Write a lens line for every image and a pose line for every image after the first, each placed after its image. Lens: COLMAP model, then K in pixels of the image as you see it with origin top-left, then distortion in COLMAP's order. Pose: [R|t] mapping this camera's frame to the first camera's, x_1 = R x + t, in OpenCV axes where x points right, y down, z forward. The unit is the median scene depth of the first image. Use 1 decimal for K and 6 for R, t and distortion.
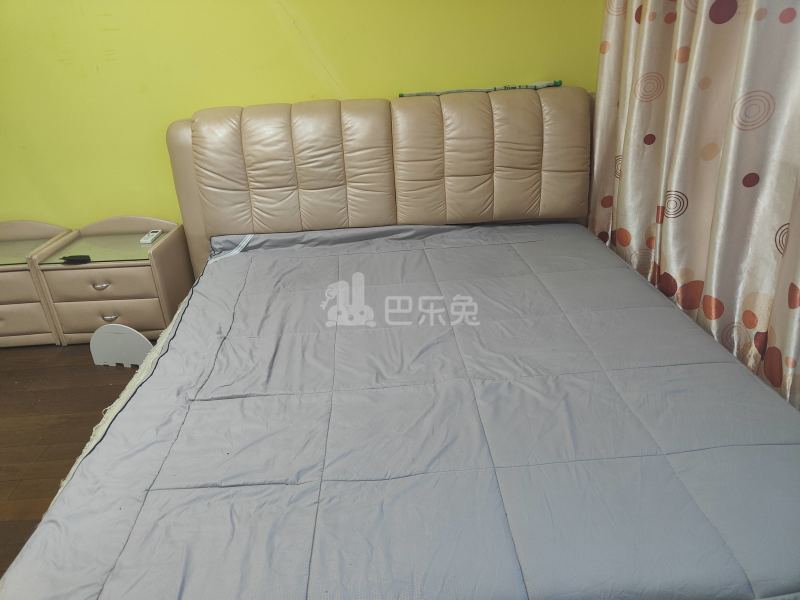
lens RADIAL K [[545.6, 0, 400.0], [0, 545.6, 300.0], [0, 0, 1]] dist [-0.000972, -0.004406]
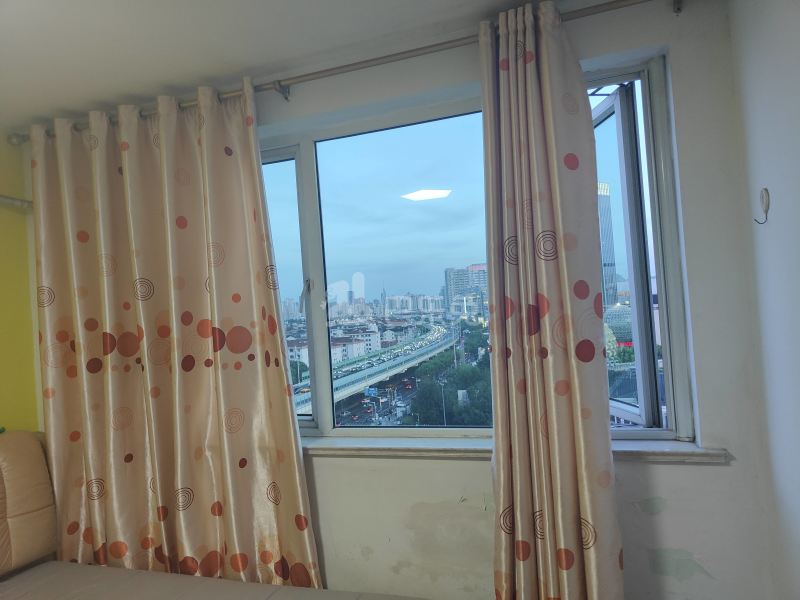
lens RADIAL K [[545.6, 0, 400.0], [0, 545.6, 300.0], [0, 0, 1]] dist [-0.000972, -0.004406]
pose [[0.361926, 0.049472, 0.930893, -0.410218], [0.447513, 0.866780, -0.220055, -0.052840], [-0.817766, 0.496230, 0.291571, -0.029850]]
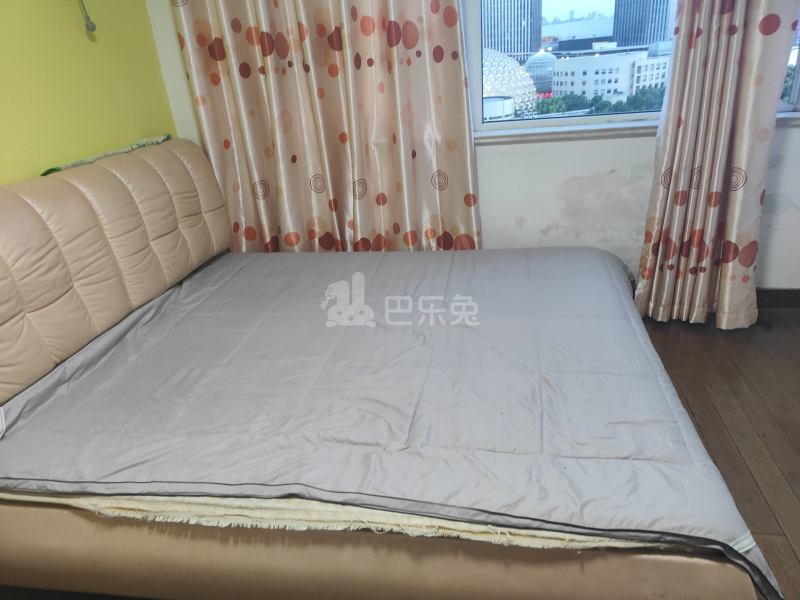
lens RADIAL K [[545.6, 0, 400.0], [0, 545.6, 300.0], [0, 0, 1]] dist [-0.000972, -0.004406]
pose [[0.229604, -0.364891, 0.902295, -0.706552], [0.481978, 0.848036, 0.220301, -0.146453], [-0.845565, 0.384304, 0.370581, 0.348880]]
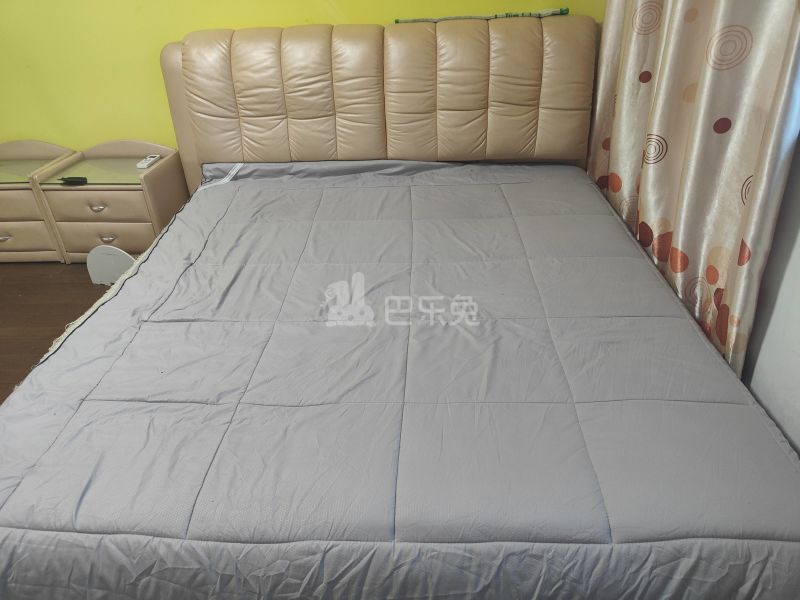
lens RADIAL K [[545.6, 0, 400.0], [0, 545.6, 300.0], [0, 0, 1]] dist [-0.000972, -0.004406]
pose [[0.995643, 0.059619, -0.071697, 0.109828], [-0.050927, 0.991769, 0.117474, -0.003384], [0.078111, -0.113310, 0.990484, -0.000495]]
